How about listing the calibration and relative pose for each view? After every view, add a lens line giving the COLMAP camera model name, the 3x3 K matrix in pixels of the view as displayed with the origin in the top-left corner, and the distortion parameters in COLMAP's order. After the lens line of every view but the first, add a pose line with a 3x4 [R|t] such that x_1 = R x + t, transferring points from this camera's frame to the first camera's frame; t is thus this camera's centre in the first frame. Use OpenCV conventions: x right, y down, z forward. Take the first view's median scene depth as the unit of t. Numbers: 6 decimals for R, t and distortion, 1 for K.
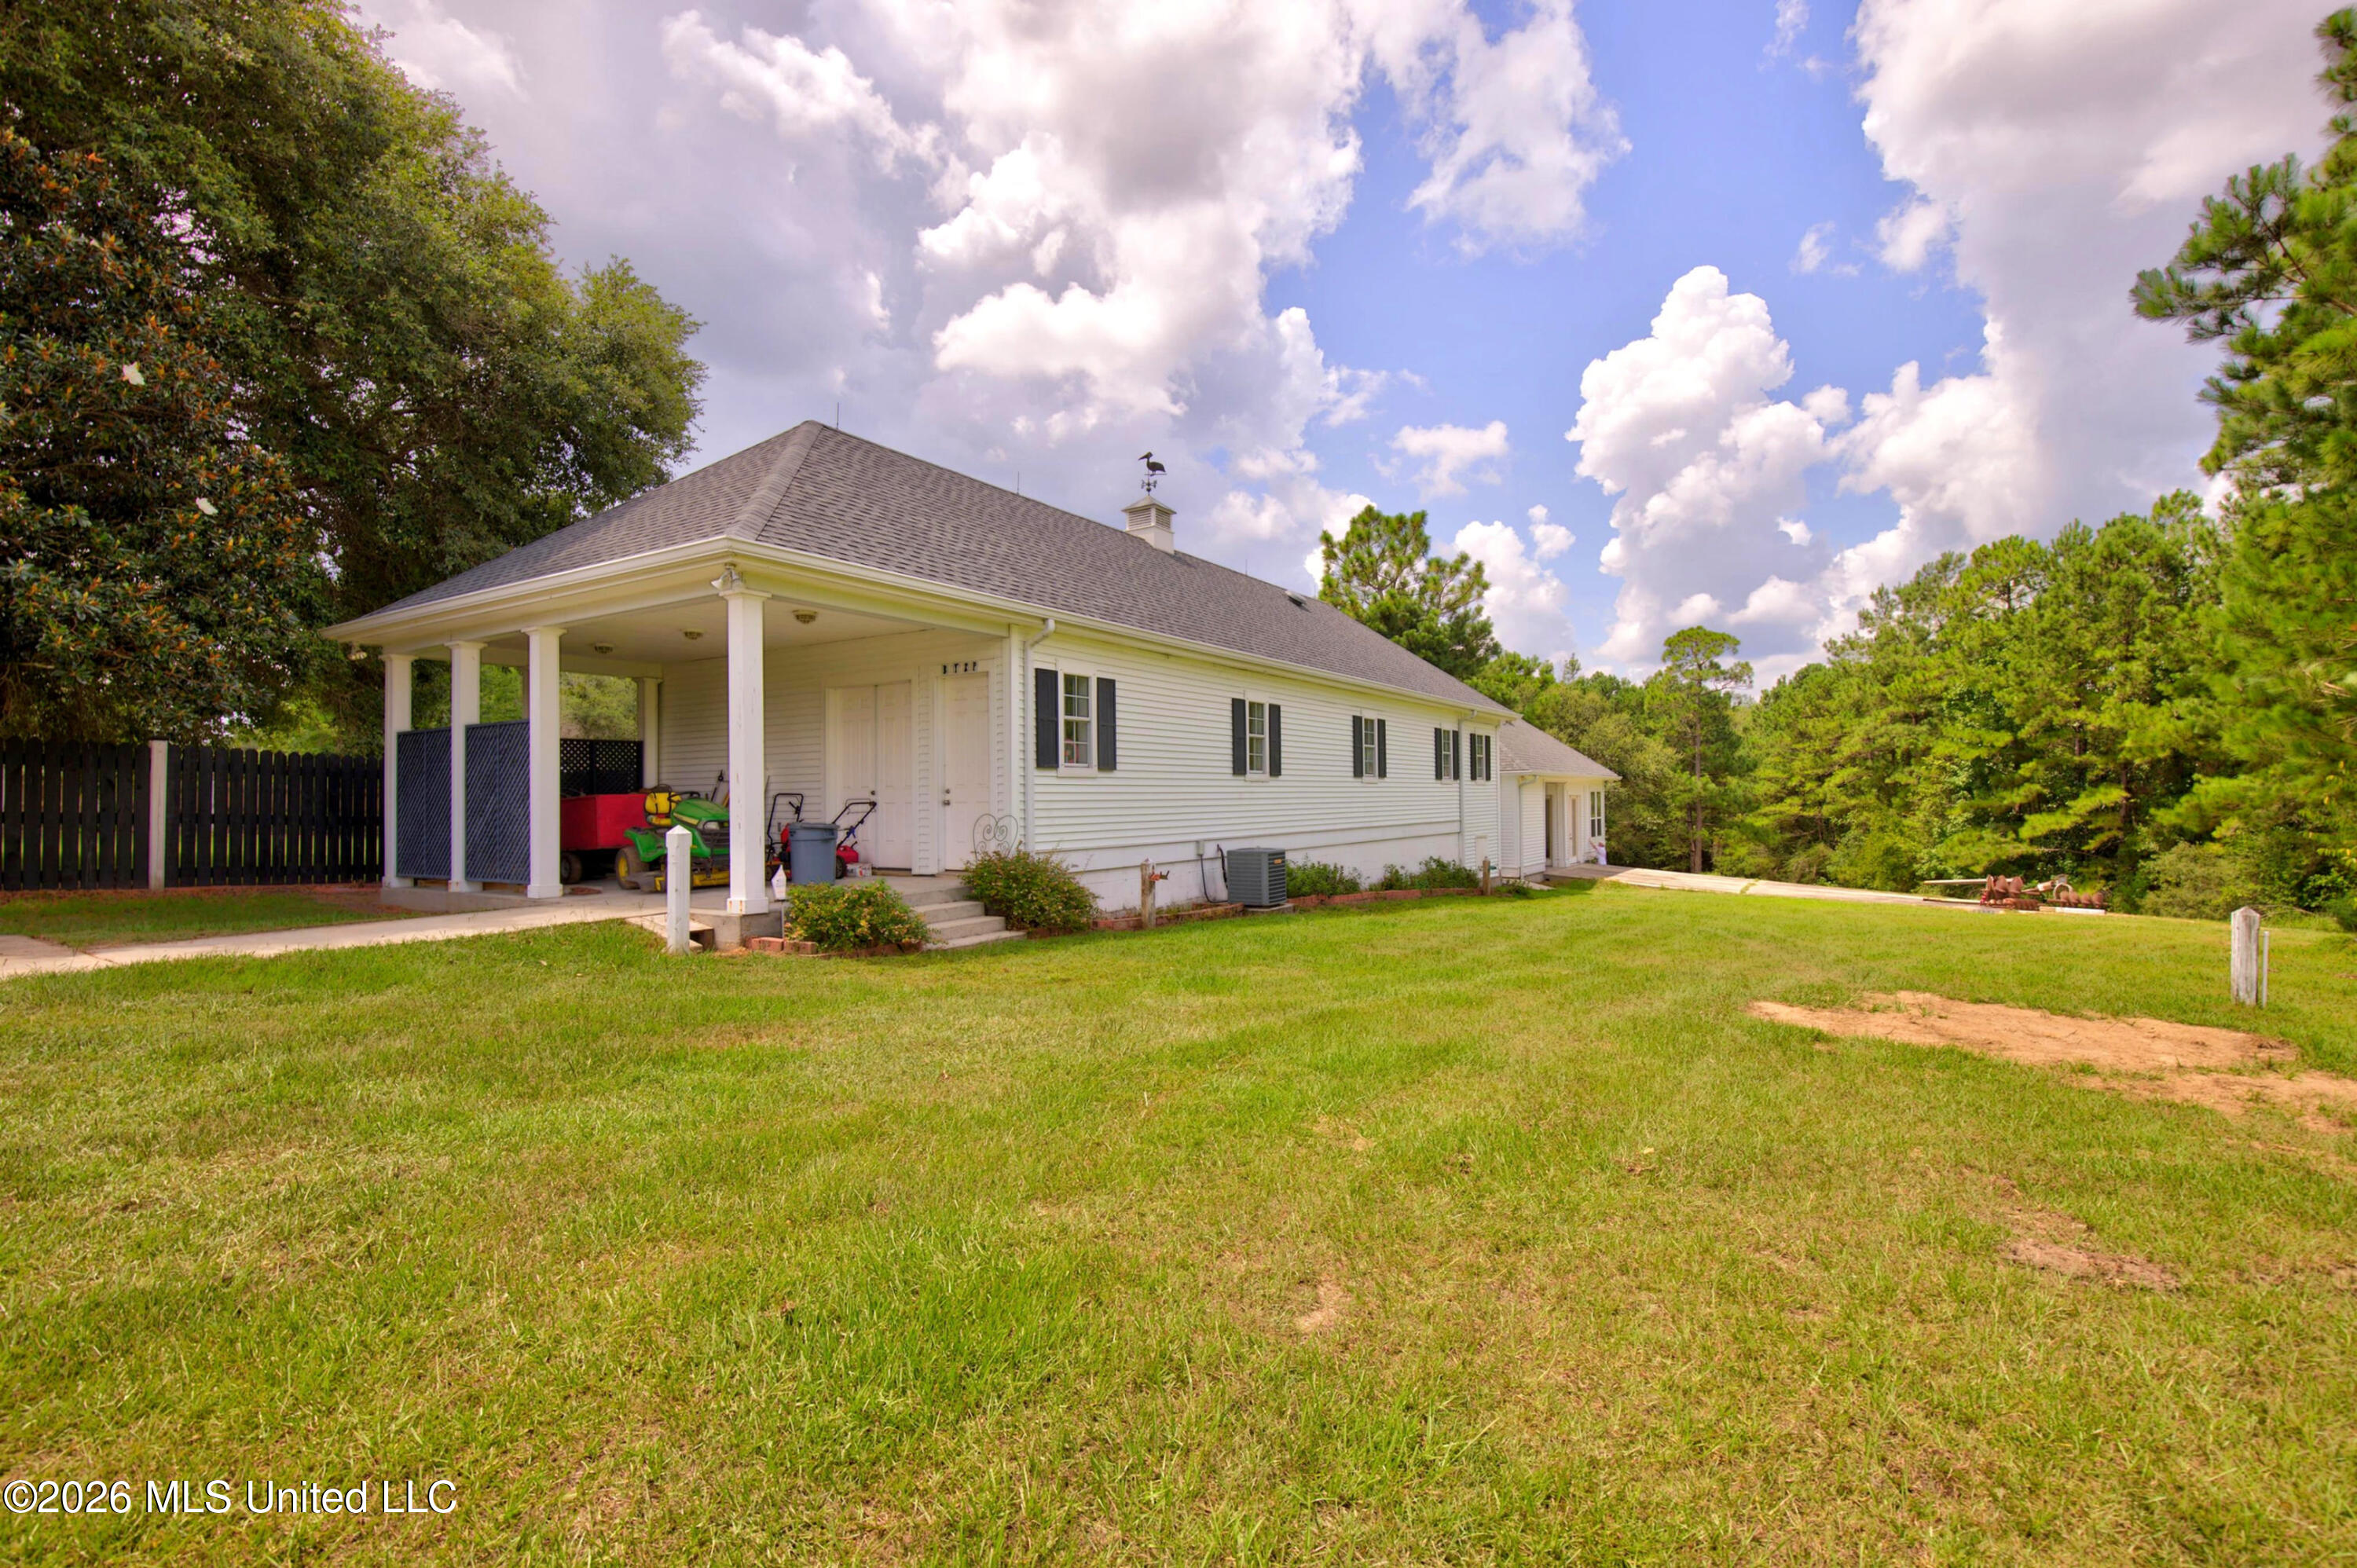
lens RADIAL K [[1059.6, 0, 1178.5], [0, 1059.6, 784.0], [0, 0, 1]] dist [0.000600, 0.000040]
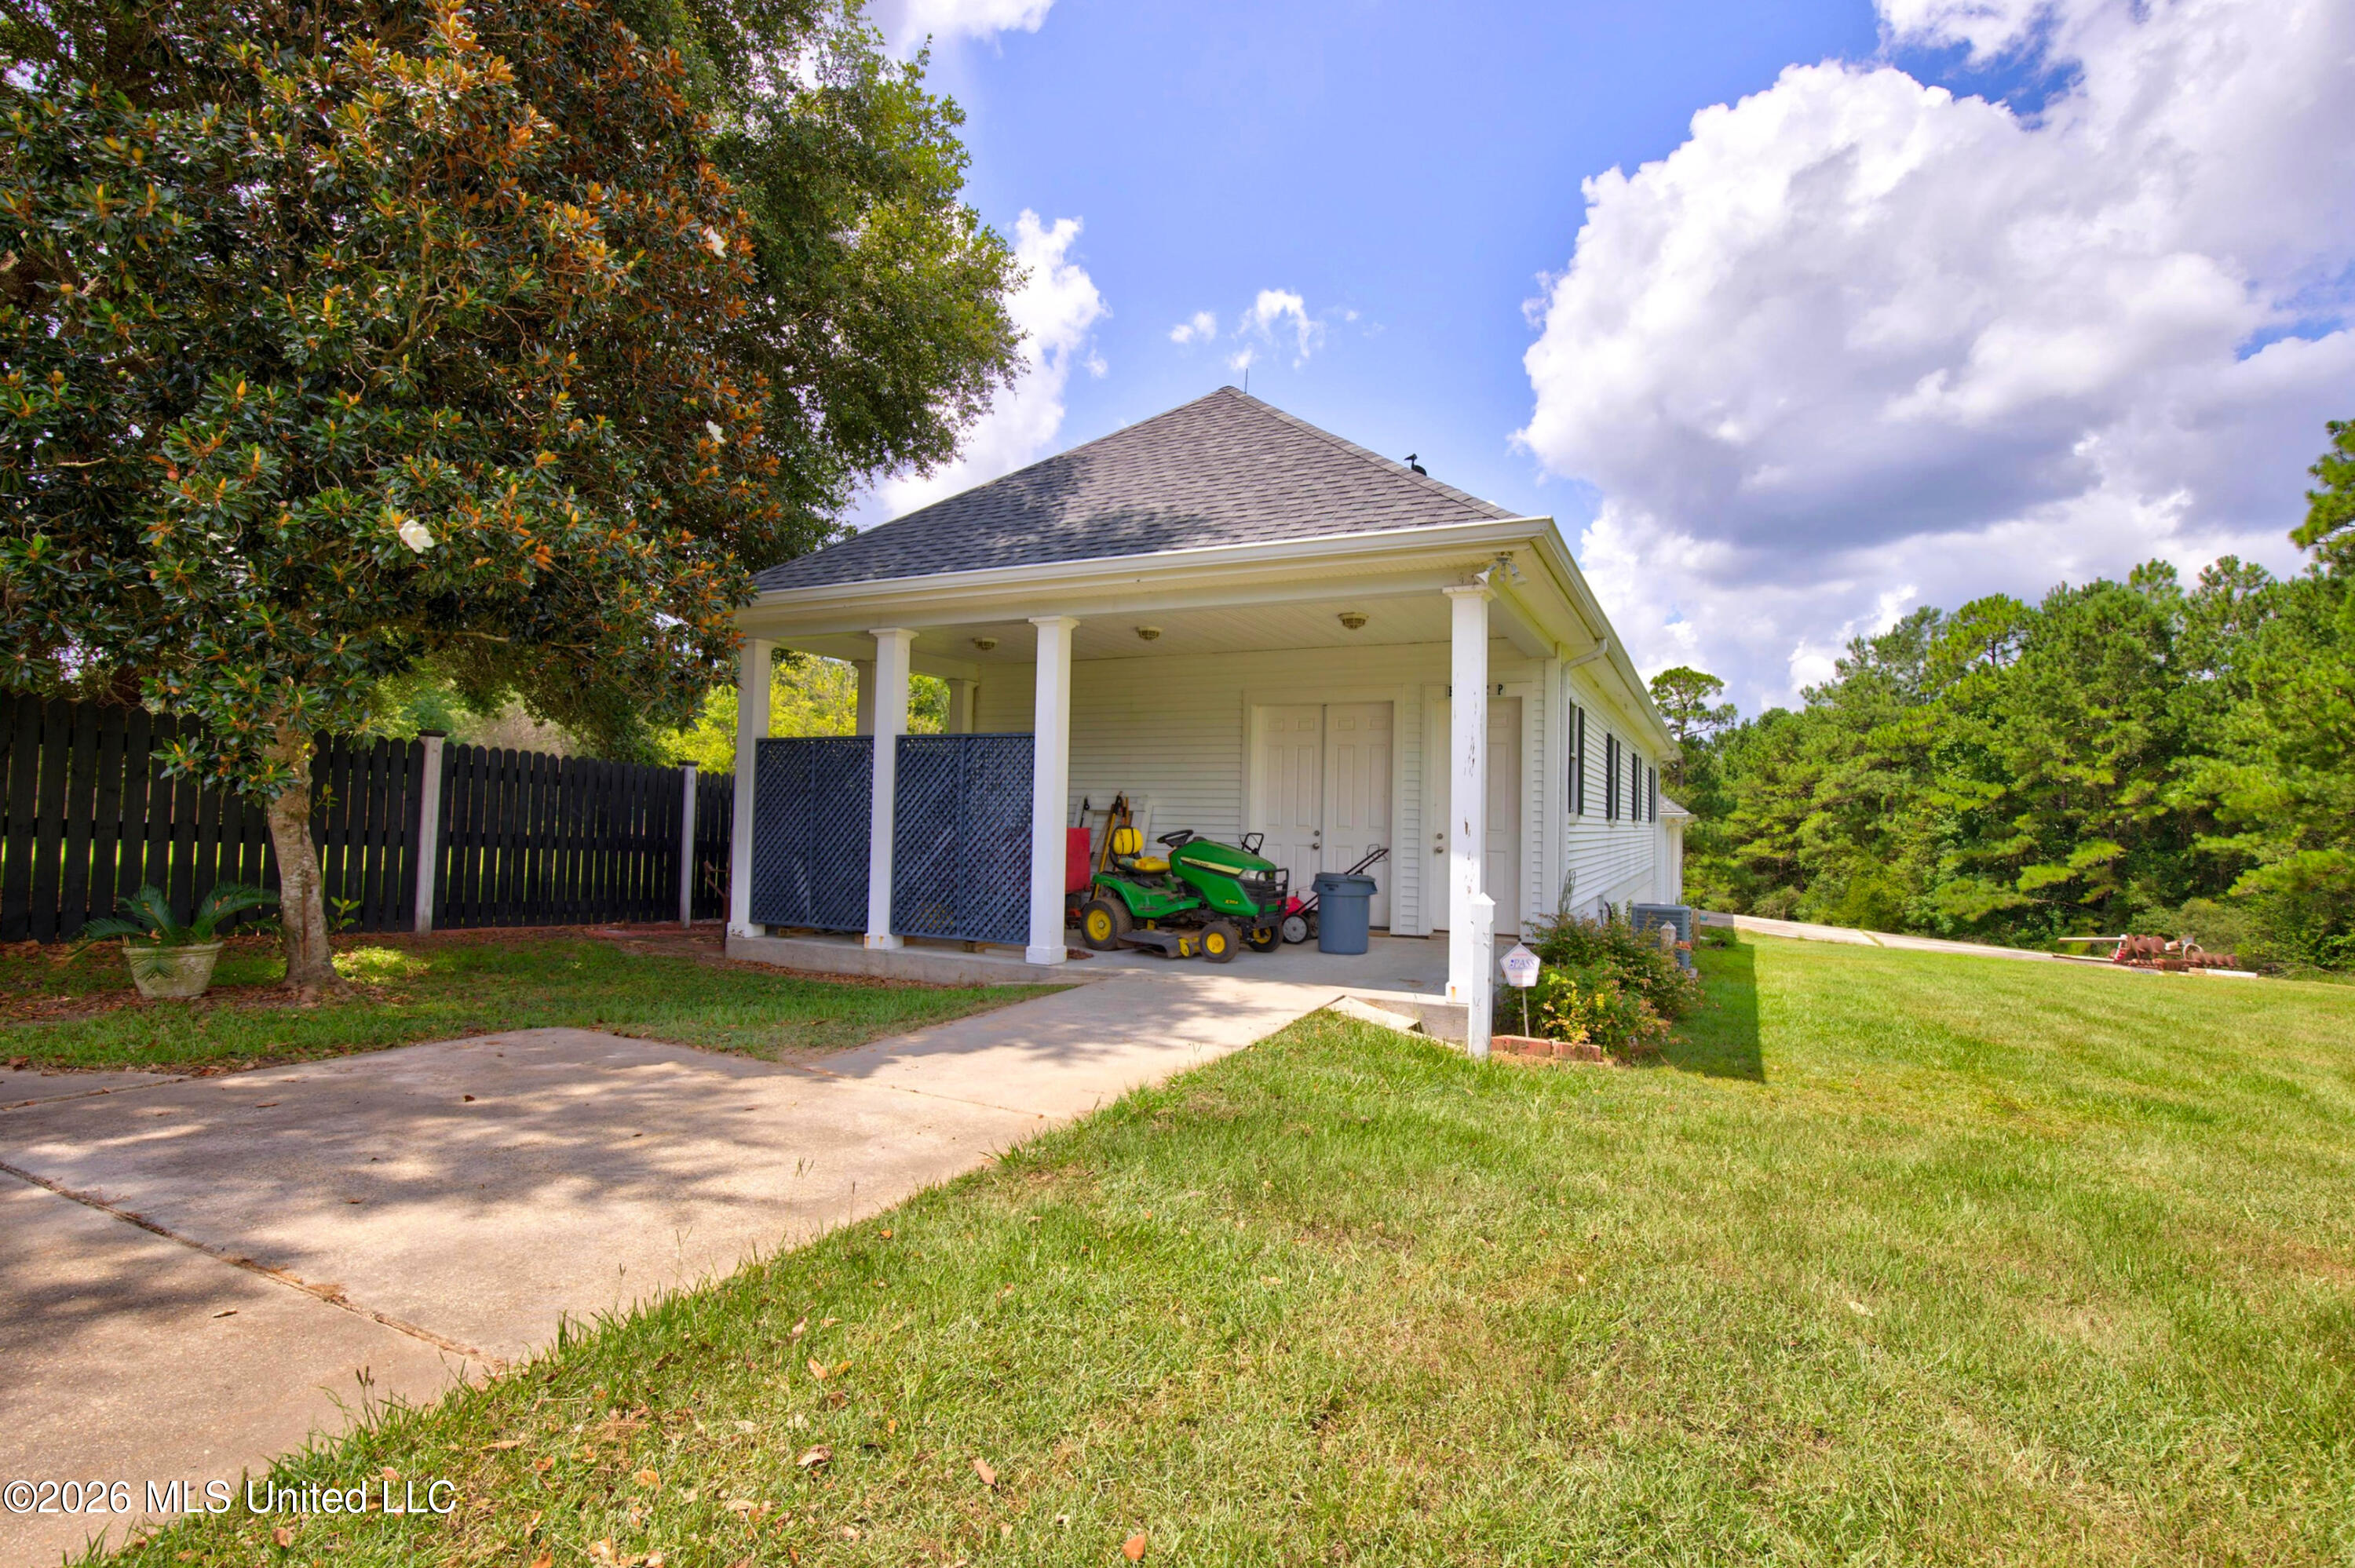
lens RADIAL K [[1080.2, 0, 1175.1], [0, 1080.2, 775.4], [0, 0, 1]] dist [0.001604, 0.000372]
pose [[0.994347, 0.036948, 0.099543, -0.117721], [-0.034432, 0.999046, -0.026874, -0.002207], [-0.100441, 0.023295, 0.994670, 0.038783]]
